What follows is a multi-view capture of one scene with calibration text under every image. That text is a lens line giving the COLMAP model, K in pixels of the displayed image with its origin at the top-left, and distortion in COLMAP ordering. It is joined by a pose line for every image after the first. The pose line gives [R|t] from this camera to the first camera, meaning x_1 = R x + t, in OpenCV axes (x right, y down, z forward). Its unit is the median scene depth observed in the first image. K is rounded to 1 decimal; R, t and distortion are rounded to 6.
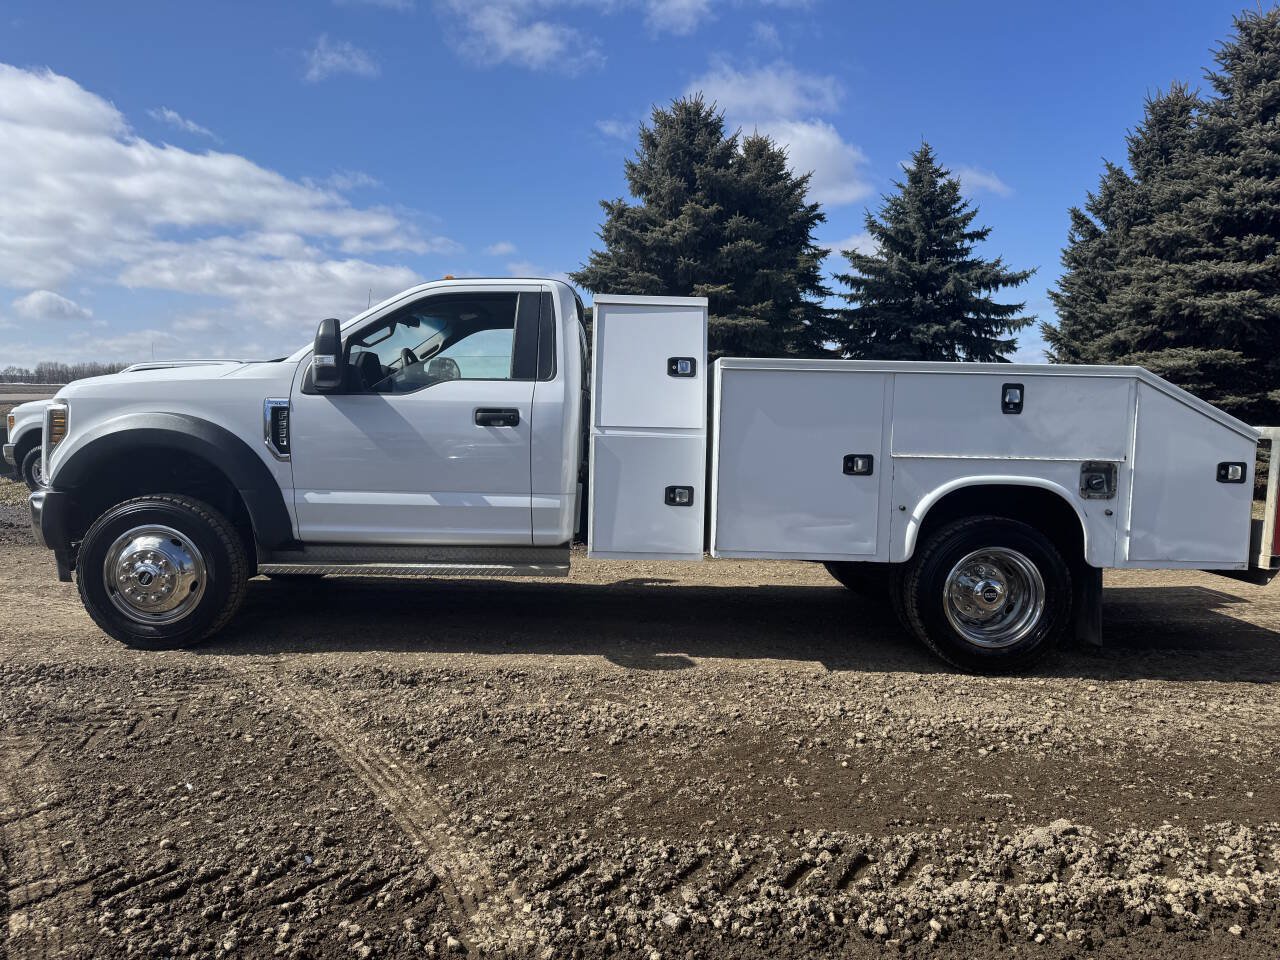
lens RADIAL K [[876.9, 0, 624.1], [0, 876.9, 511.7], [0, 0, 1]] dist [0.035126, -0.057411]
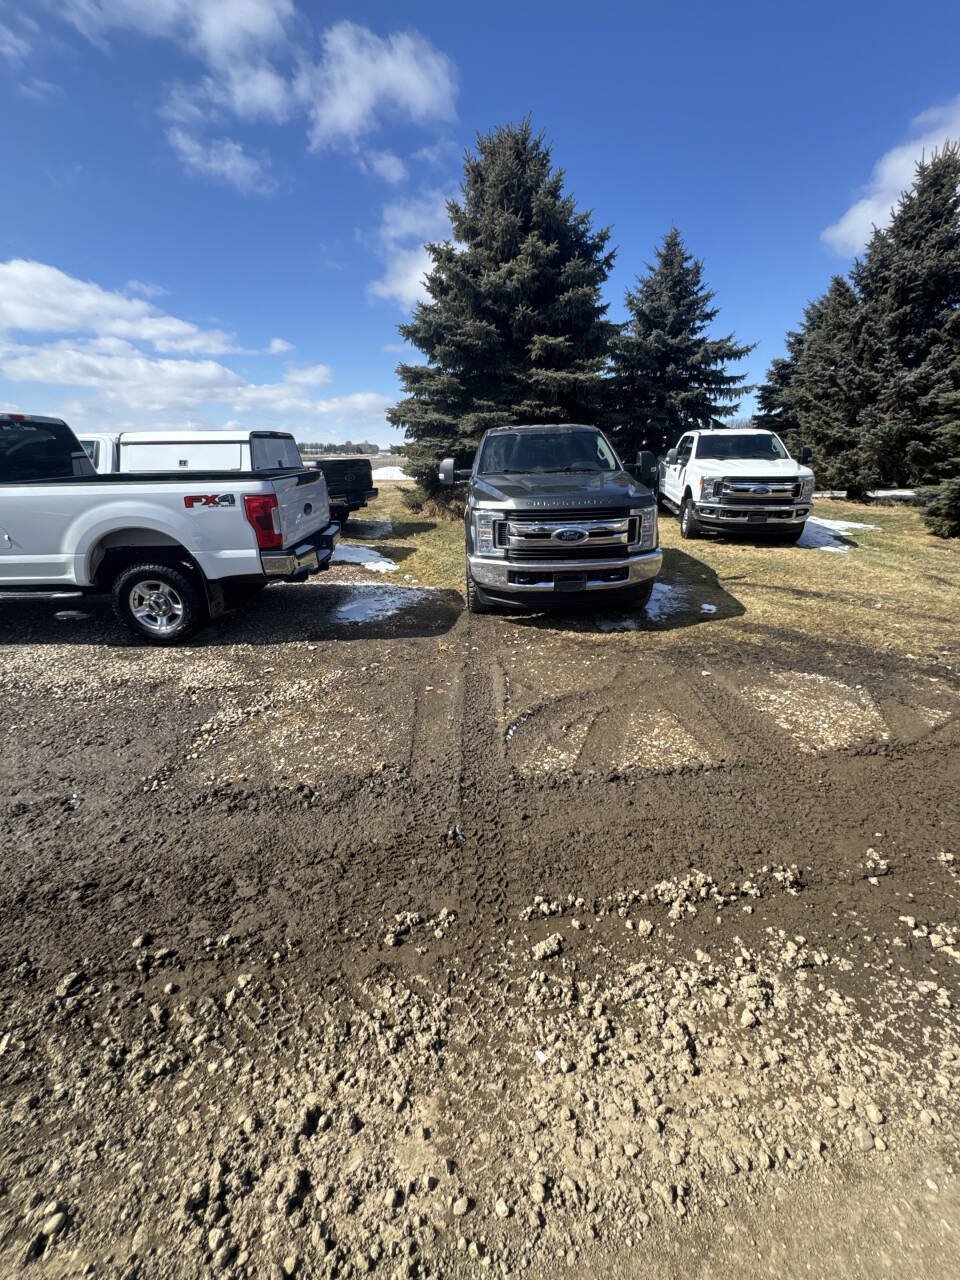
lens RADIAL K [[515.1, 0, 476.9], [0, 515.1, 640.3], [0, 0, 1]] dist [0.001375, -0.000019]
pose [[0.988046, -0.061601, 0.141318, -0.080785], [0.029369, 0.975121, 0.219721, -0.049661], [-0.151337, -0.212944, 0.965273, 0.352460]]
